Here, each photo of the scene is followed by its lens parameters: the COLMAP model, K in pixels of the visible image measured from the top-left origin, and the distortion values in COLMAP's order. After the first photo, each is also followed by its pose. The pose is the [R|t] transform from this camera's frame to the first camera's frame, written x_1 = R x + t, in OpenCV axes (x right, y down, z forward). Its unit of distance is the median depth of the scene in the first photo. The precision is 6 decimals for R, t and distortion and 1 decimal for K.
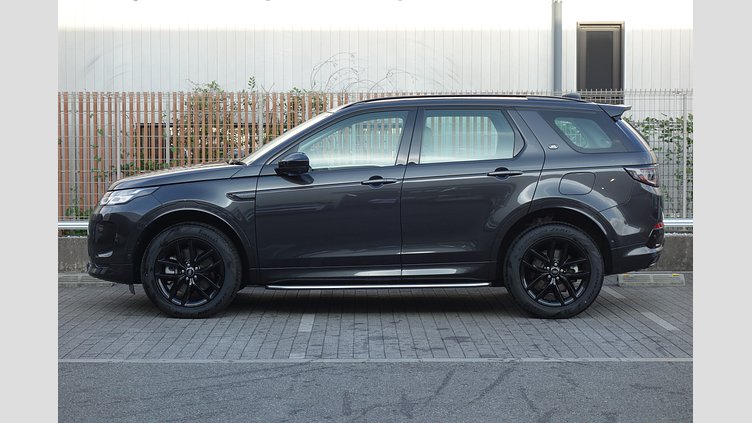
lens RADIAL K [[2125.1, 0, 376.1], [0, 2125.1, 211.1], [0, 0, 1]] dist [0.366991, 0.000000]
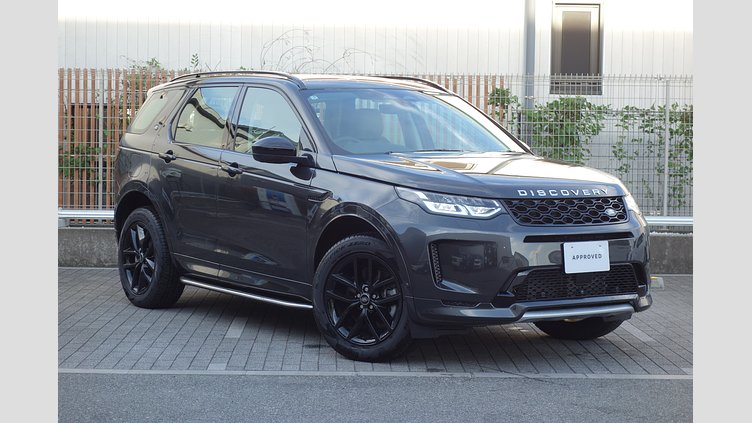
lens RADIAL K [[1893.4, 0, 380.0], [0, 1893.4, 213.3], [0, 0, 1]] dist [0.233452, 0.000000]
pose [[0.999807, 0.015868, -0.011605, 0.031548], [-0.015820, 0.999866, 0.004237, 0.000595], [0.011671, -0.004053, 0.999924, 0.185094]]
